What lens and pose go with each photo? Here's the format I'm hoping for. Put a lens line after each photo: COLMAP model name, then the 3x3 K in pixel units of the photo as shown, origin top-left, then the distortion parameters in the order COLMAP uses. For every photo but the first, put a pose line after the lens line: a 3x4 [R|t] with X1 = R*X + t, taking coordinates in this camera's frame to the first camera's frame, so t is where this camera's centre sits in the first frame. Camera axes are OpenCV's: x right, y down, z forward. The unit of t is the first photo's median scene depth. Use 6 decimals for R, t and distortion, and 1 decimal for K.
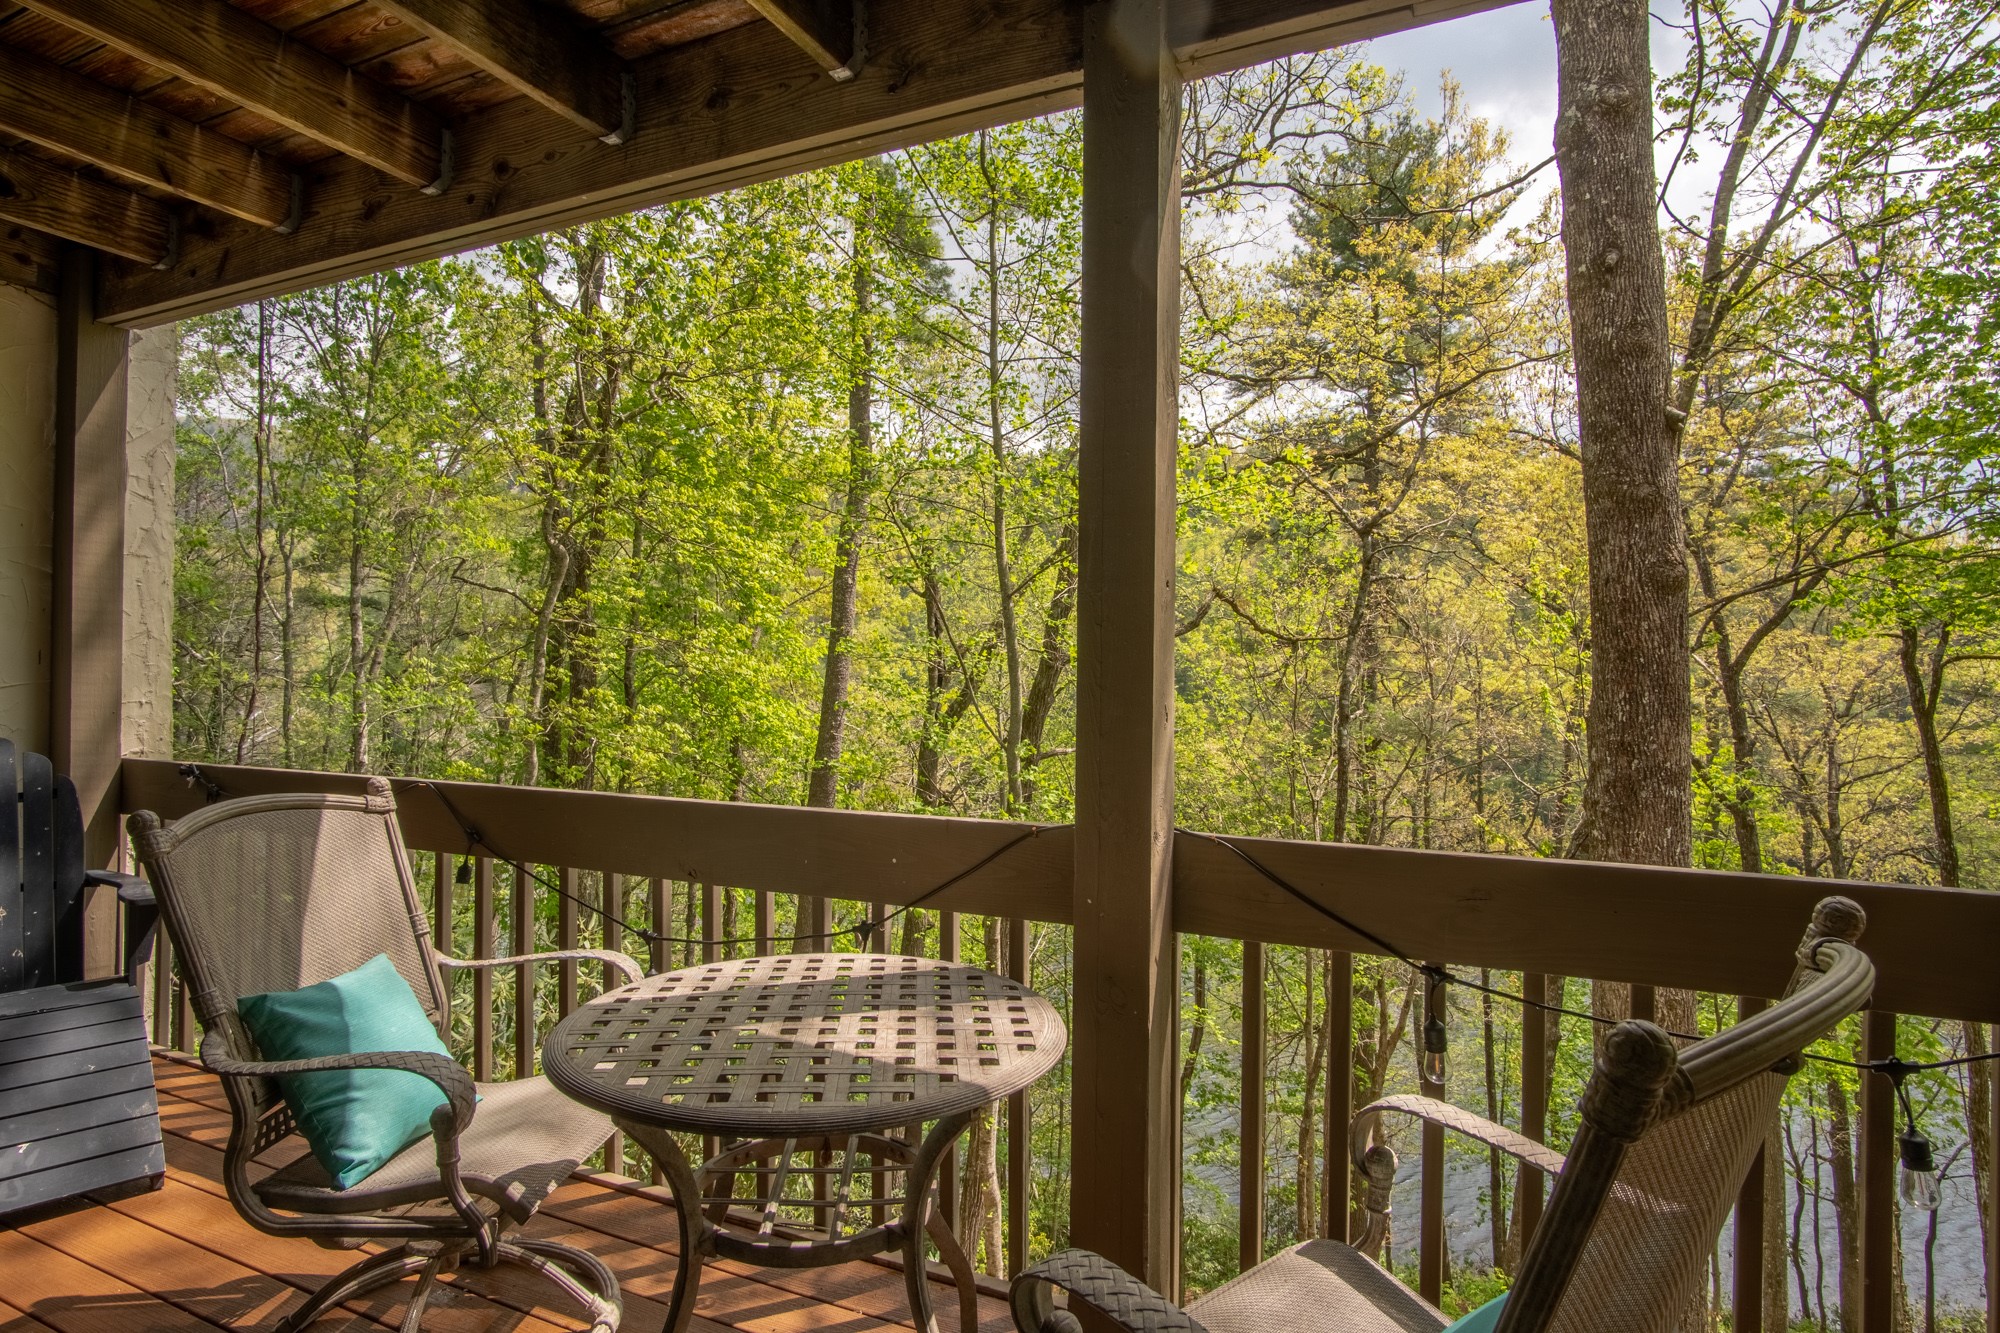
lens RADIAL K [[1063.1, 0, 1000.0], [0, 1063.1, 666.5], [0, 0, 1]] dist [-0.027213, 0.003860]
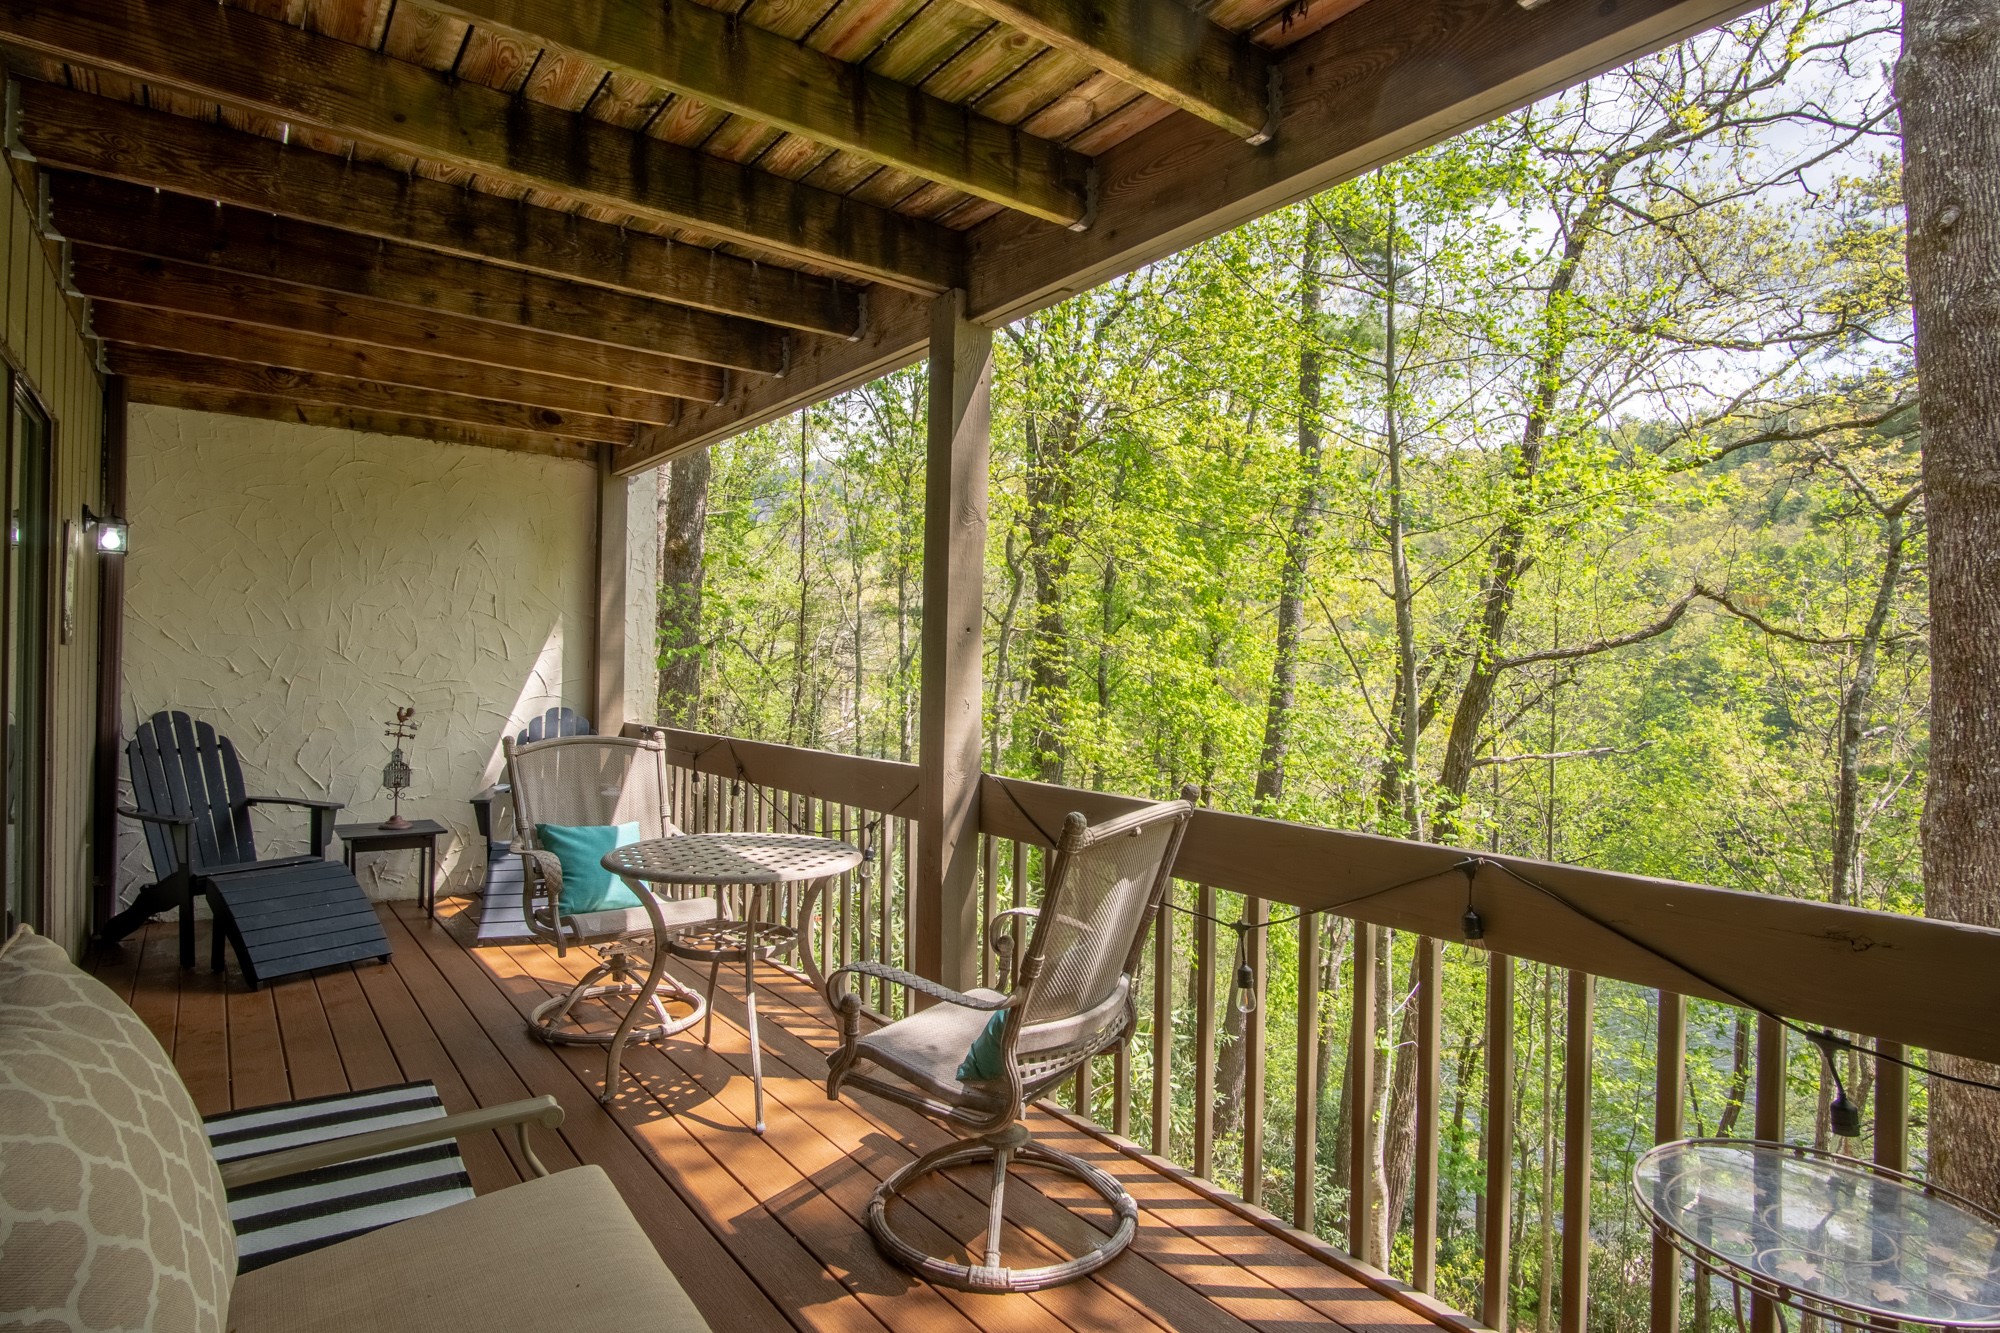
lens RADIAL K [[1063.1, 0, 1000.0], [0, 1063.1, 666.5], [0, 0, 1]] dist [-0.027213, 0.003860]
pose [[0.883170, 0.006369, -0.469011, 0.595521], [-0.006833, 0.999976, 0.000714, -0.011460], [0.469004, 0.002574, 0.883192, -0.298086]]
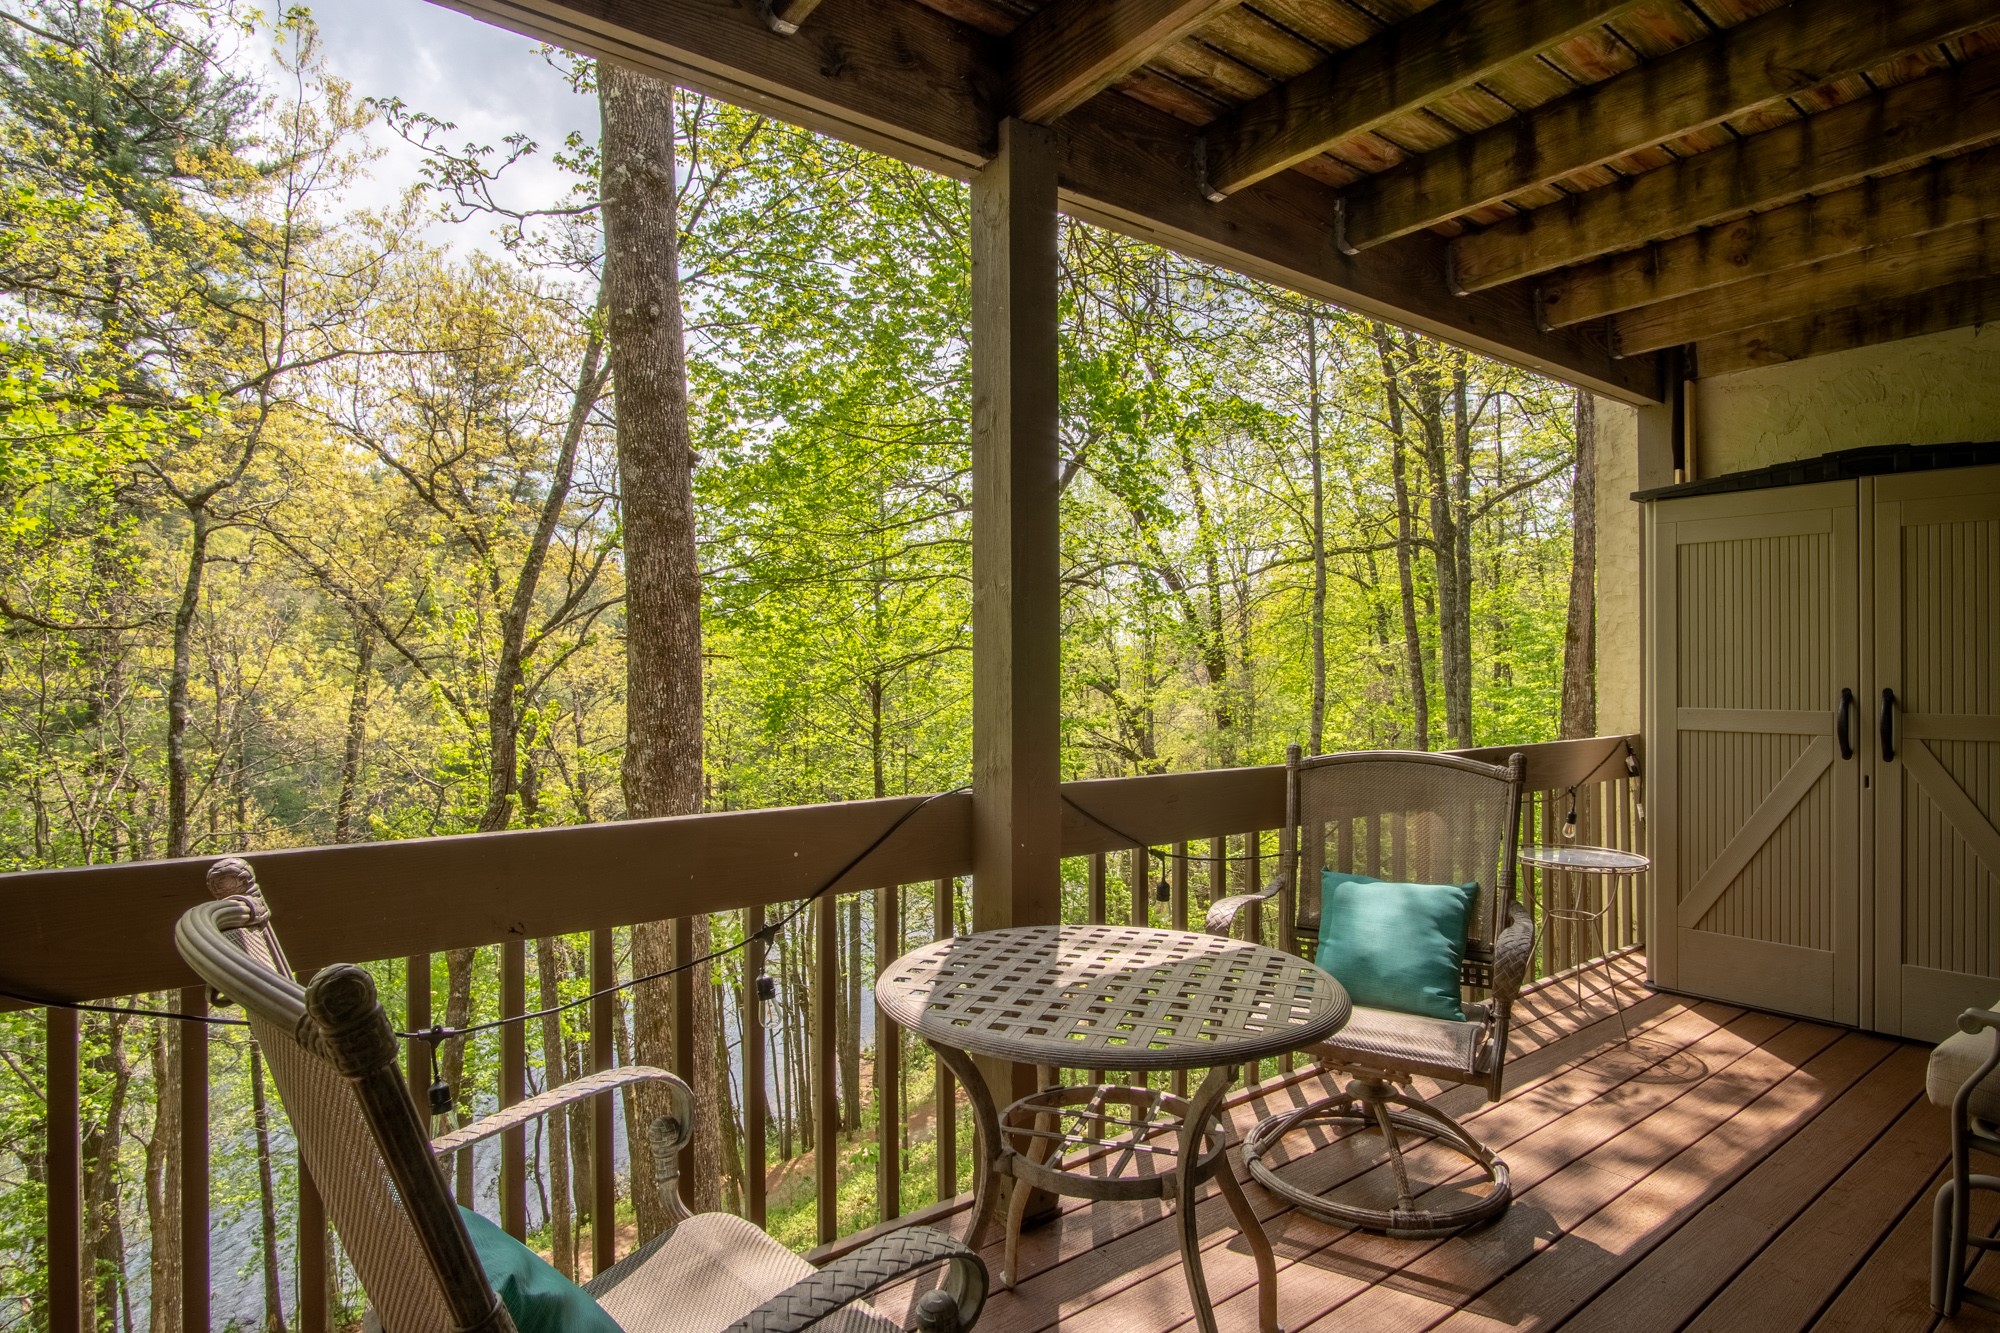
lens RADIAL K [[1038.0, 0, 1000.0], [0, 1038.0, 666.5], [0, 0, 1]] dist [-0.022294, 0.001240]
pose [[0.470389, -0.015492, 0.882323, -0.535480], [0.010446, 0.999874, 0.011987, -0.001225], [-0.882398, 0.003578, 0.470491, 0.242558]]
